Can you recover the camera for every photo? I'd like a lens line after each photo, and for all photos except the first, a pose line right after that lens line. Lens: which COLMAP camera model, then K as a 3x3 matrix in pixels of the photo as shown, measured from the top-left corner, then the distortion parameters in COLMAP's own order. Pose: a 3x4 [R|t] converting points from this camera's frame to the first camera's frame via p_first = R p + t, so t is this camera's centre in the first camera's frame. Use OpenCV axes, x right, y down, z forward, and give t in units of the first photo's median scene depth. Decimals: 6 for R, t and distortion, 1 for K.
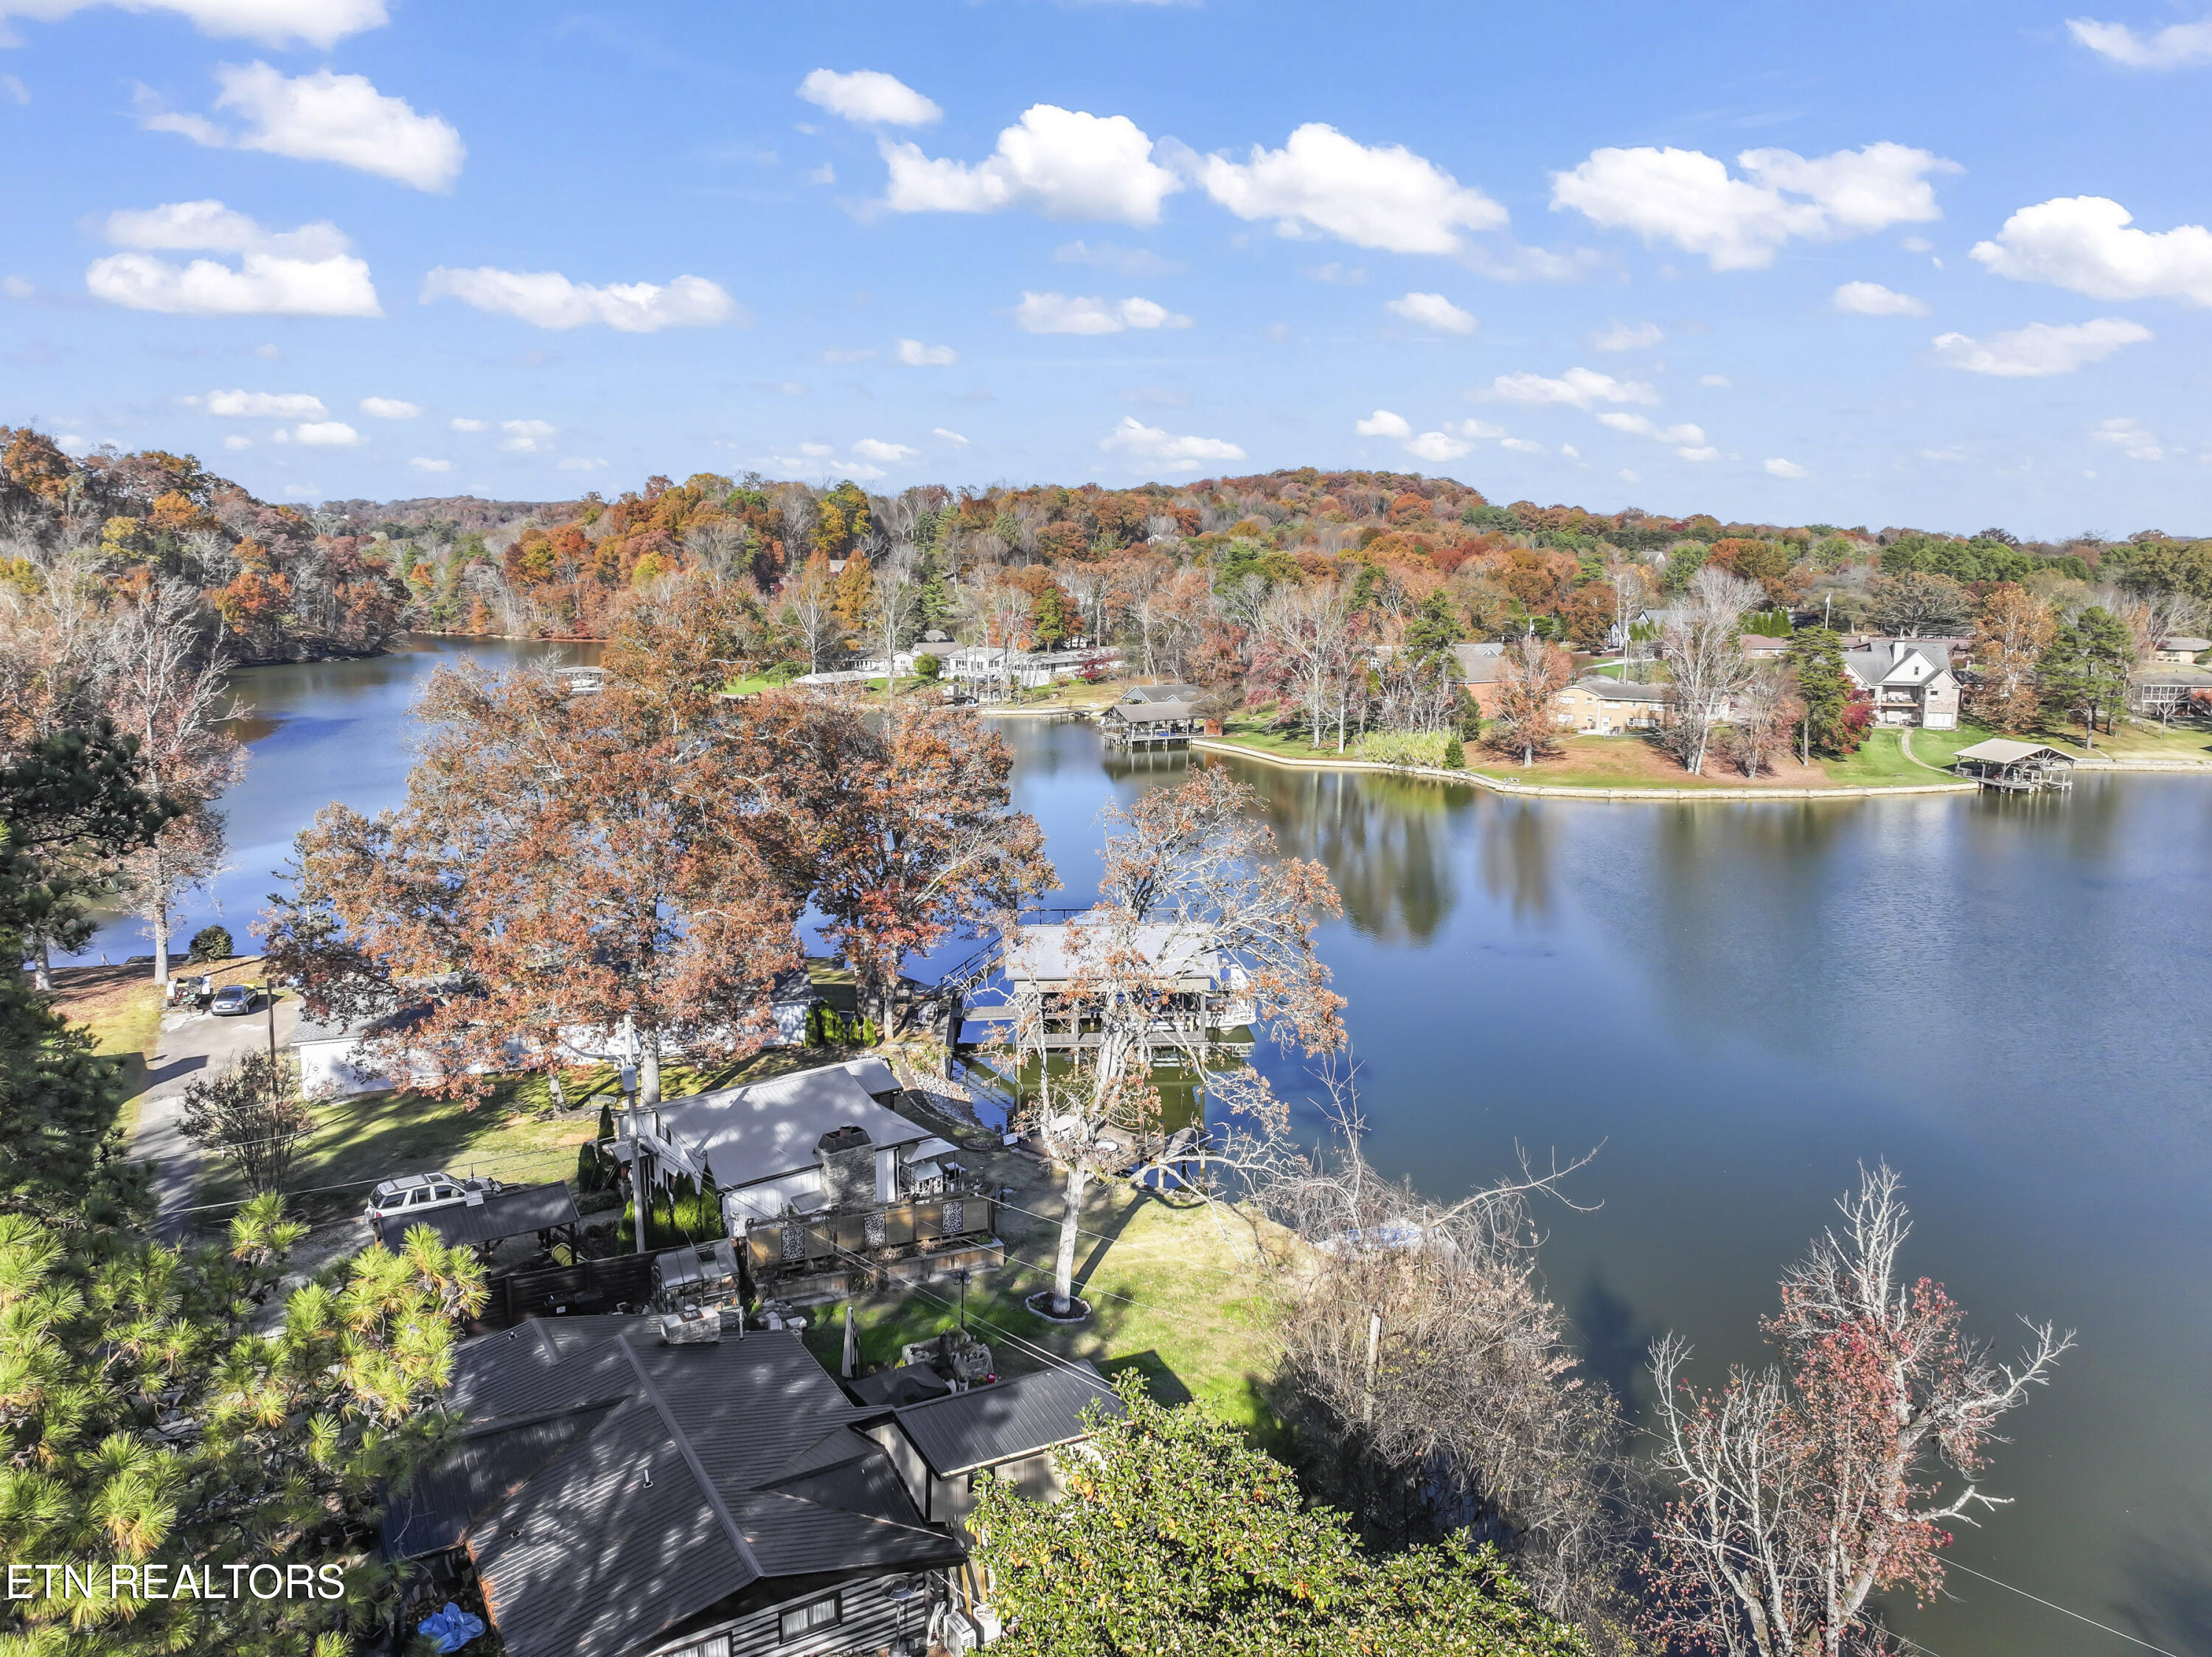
lens RADIAL K [[1561.3, 0, 1115.9], [0, 1561.3, 824.1], [0, 0, 1]] dist [0.000392, 0.014033]
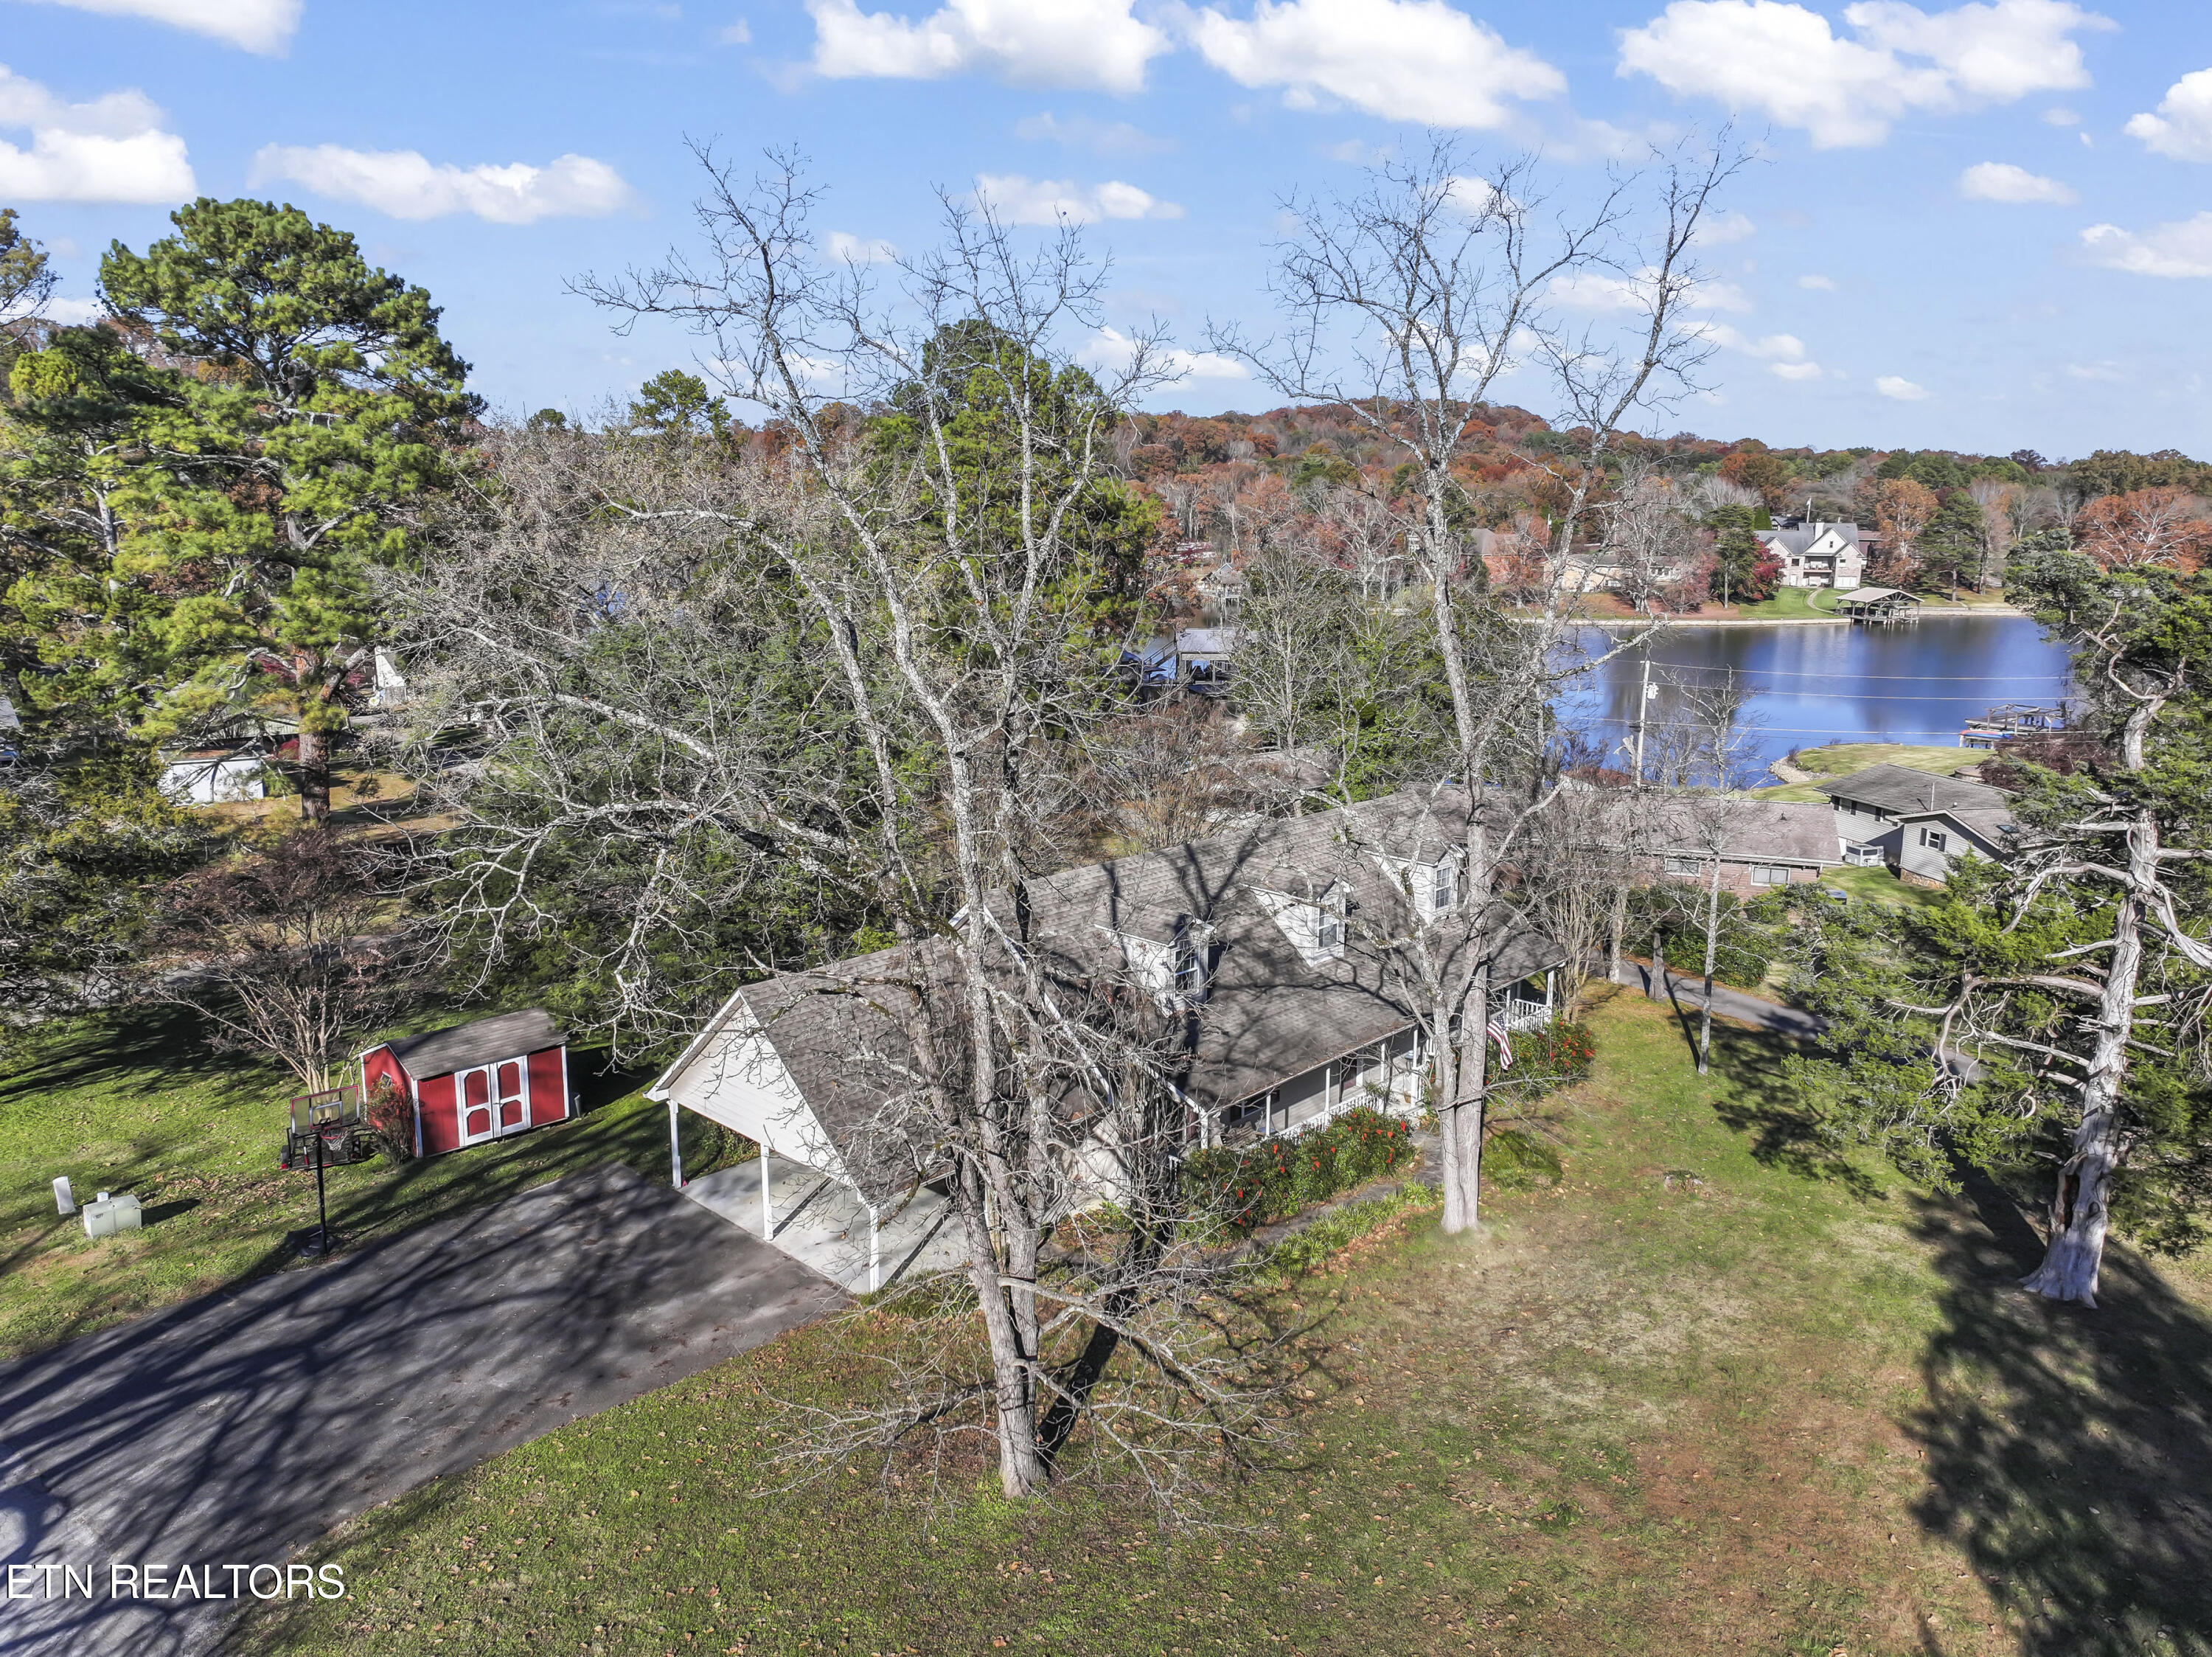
lens RADIAL K [[1561.3, 0, 1124.5], [0, 1561.3, 836.4], [0, 0, 1]] dist [0.000392, 0.014033]
pose [[0.999187, 0.007105, -0.039688, -0.039837], [-0.005197, 0.998835, 0.047971, 0.161452], [0.039983, -0.047726, 0.998060, -0.627376]]
